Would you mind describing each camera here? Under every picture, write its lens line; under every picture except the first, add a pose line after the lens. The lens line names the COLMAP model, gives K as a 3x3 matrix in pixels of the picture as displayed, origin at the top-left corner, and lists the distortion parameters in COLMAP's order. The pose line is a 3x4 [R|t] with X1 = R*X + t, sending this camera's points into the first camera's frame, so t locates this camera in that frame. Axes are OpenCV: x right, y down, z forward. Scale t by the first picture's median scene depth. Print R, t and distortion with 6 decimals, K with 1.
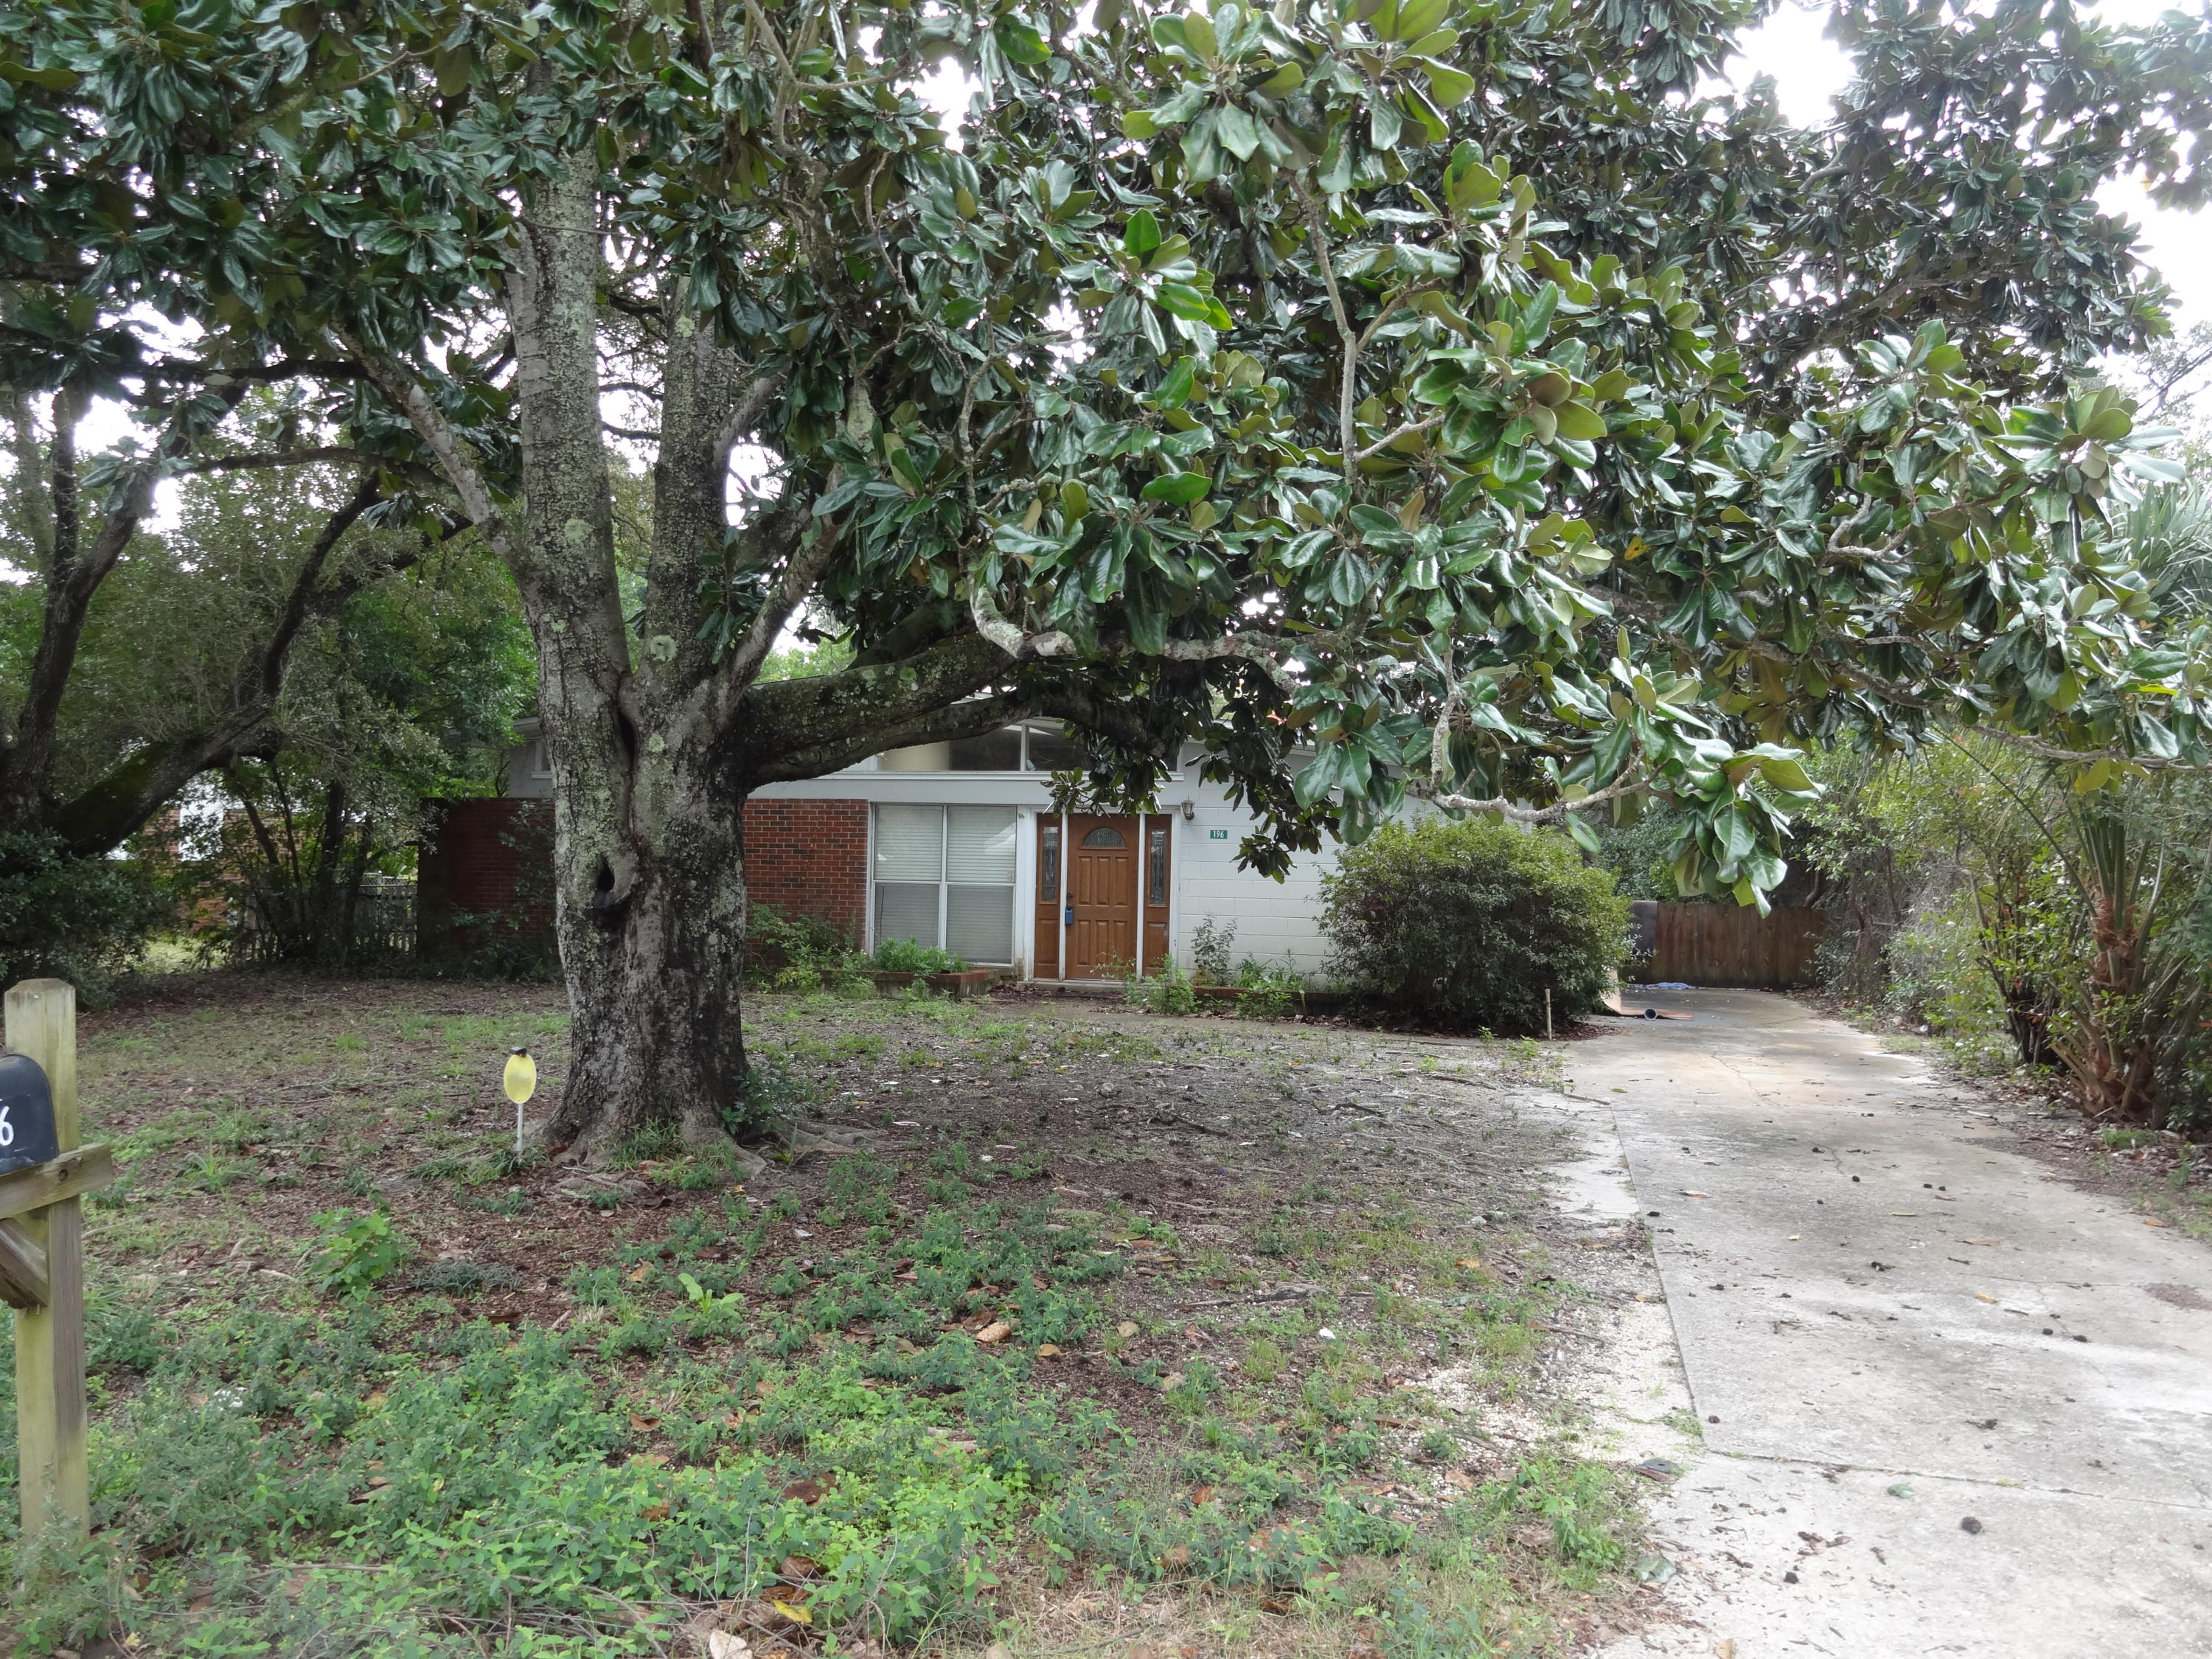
lens RADIAL K [[1616.4, 0, 1106.0], [0, 1616.4, 829.5], [0, 0, 1]] dist [-0.009469, 0.005747]
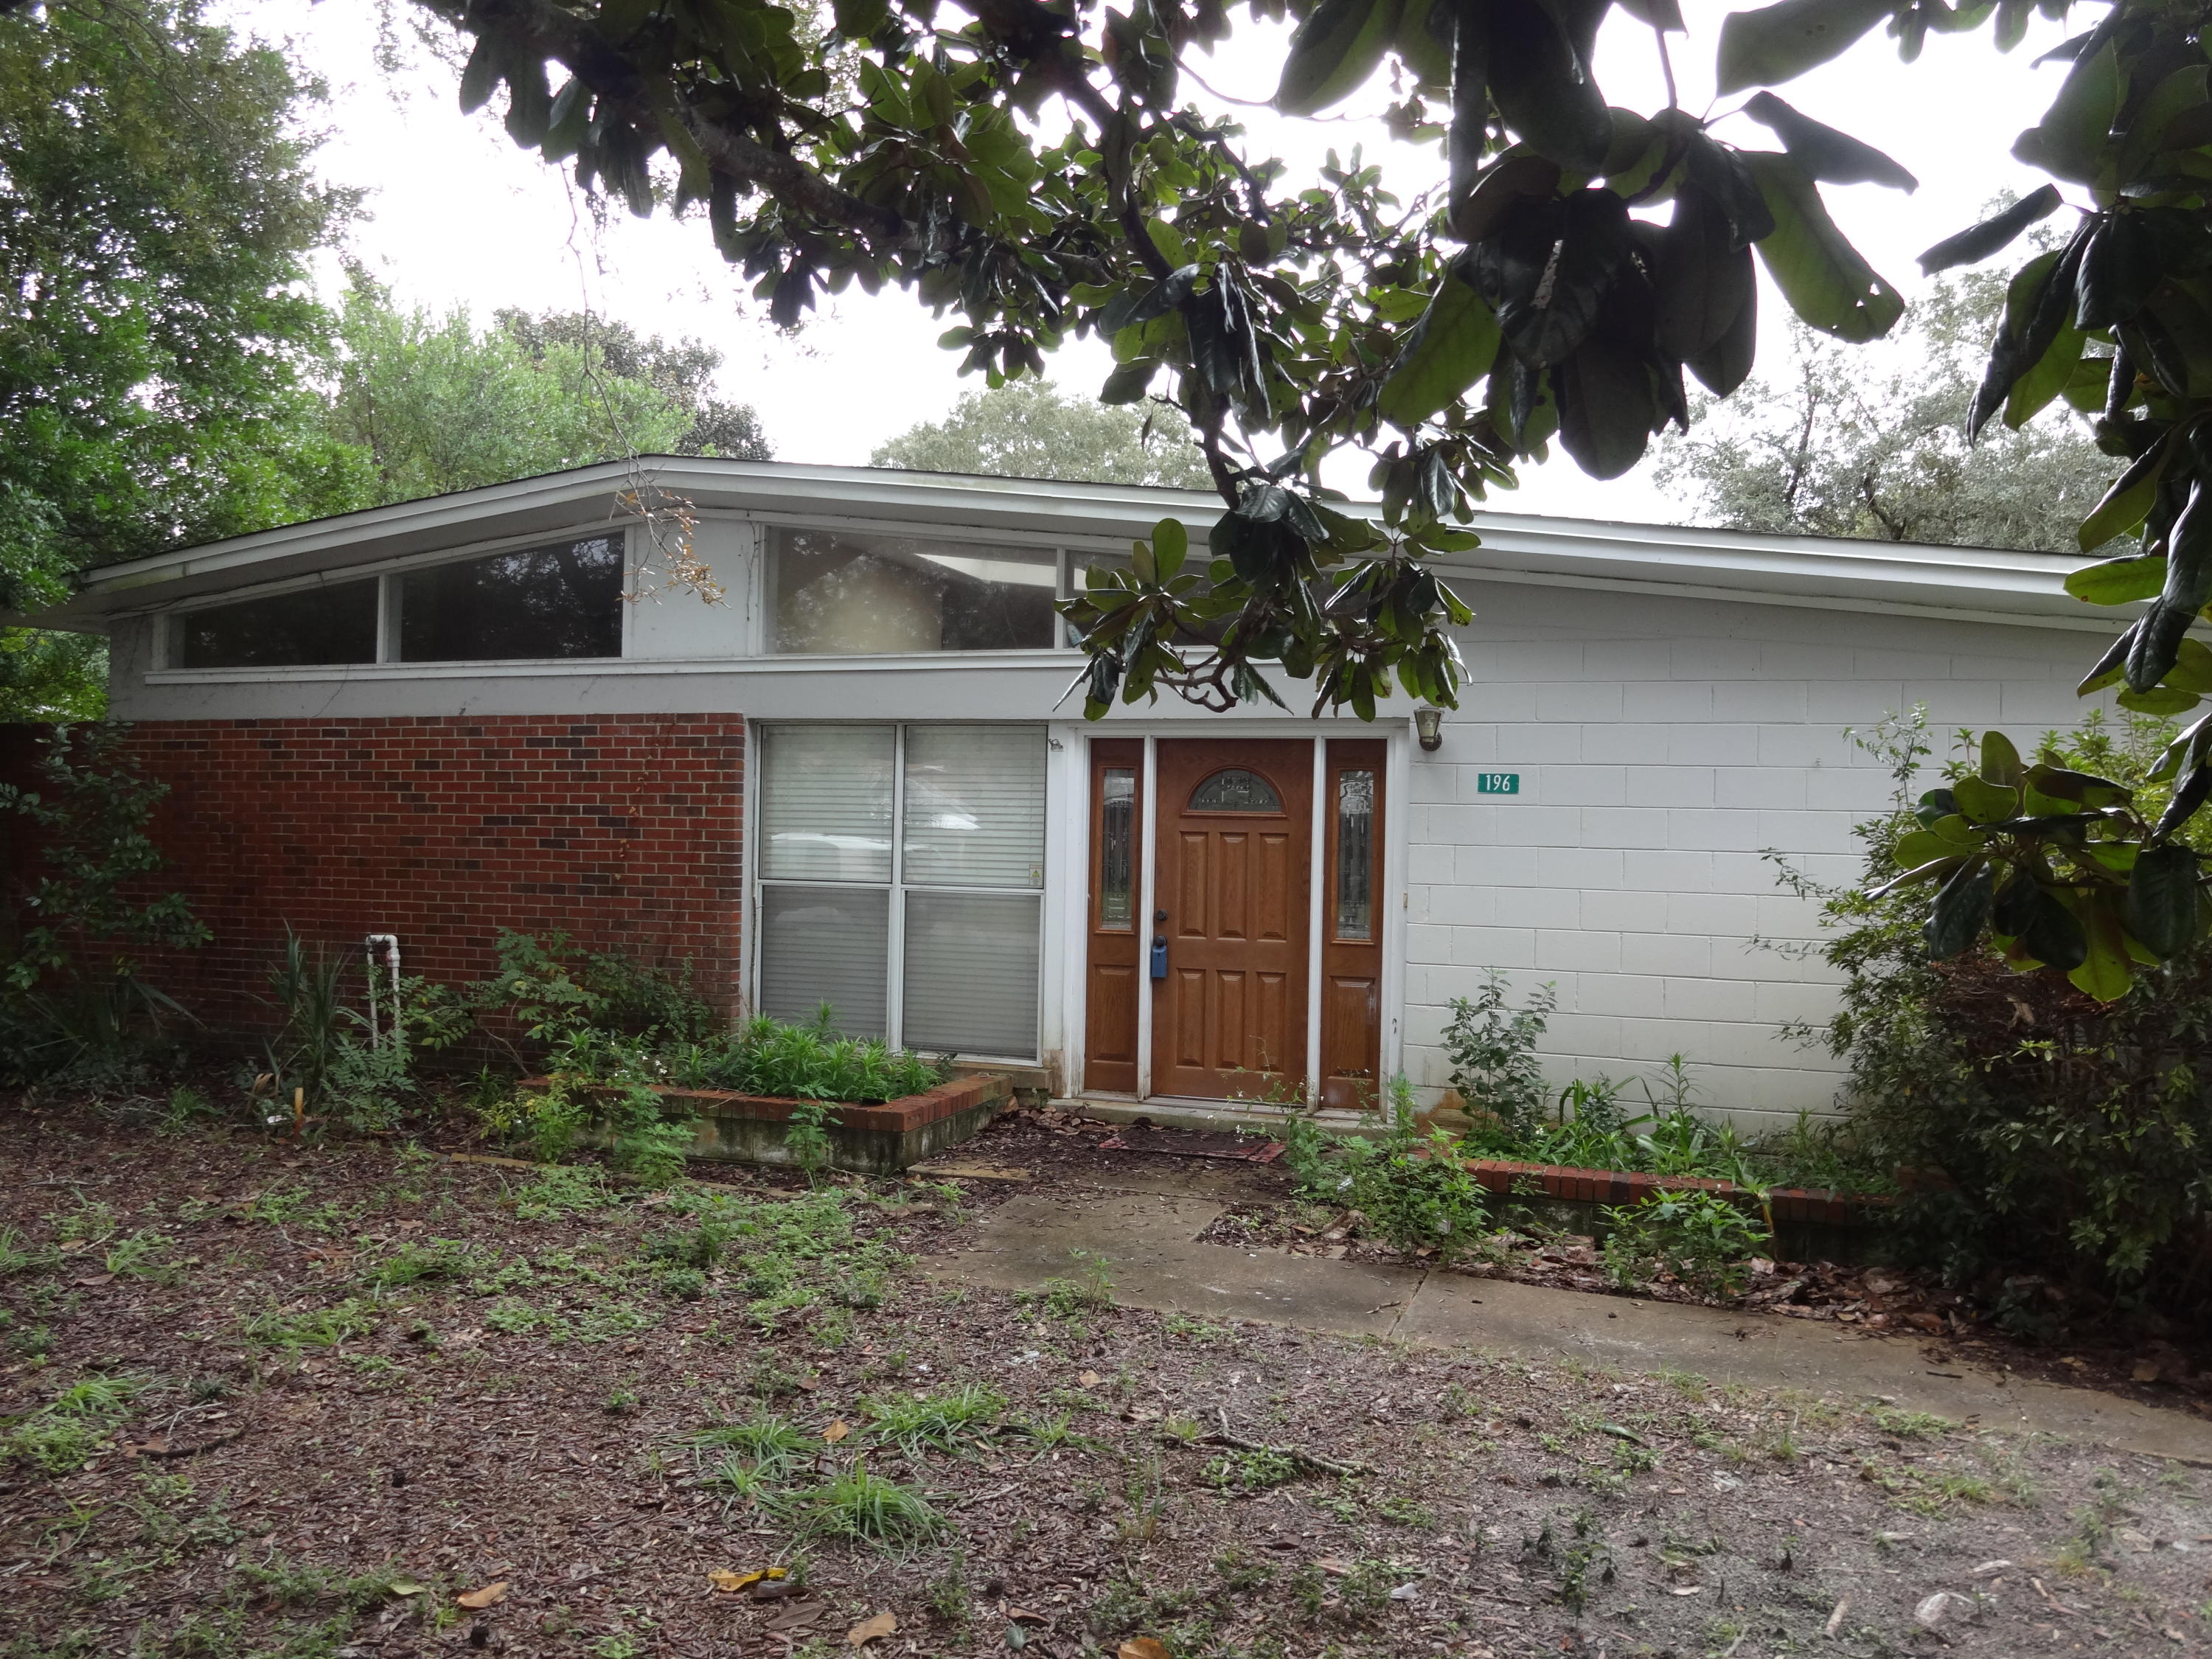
lens RADIAL K [[1616.4, 0, 1106.0], [0, 1616.4, 829.5], [0, 0, 1]] dist [-0.009469, 0.005747]
pose [[0.998355, -0.002599, -0.057275, -0.011387], [0.004481, 0.999453, 0.032752, 0.000682], [0.057159, -0.032955, 0.997821, 0.537814]]
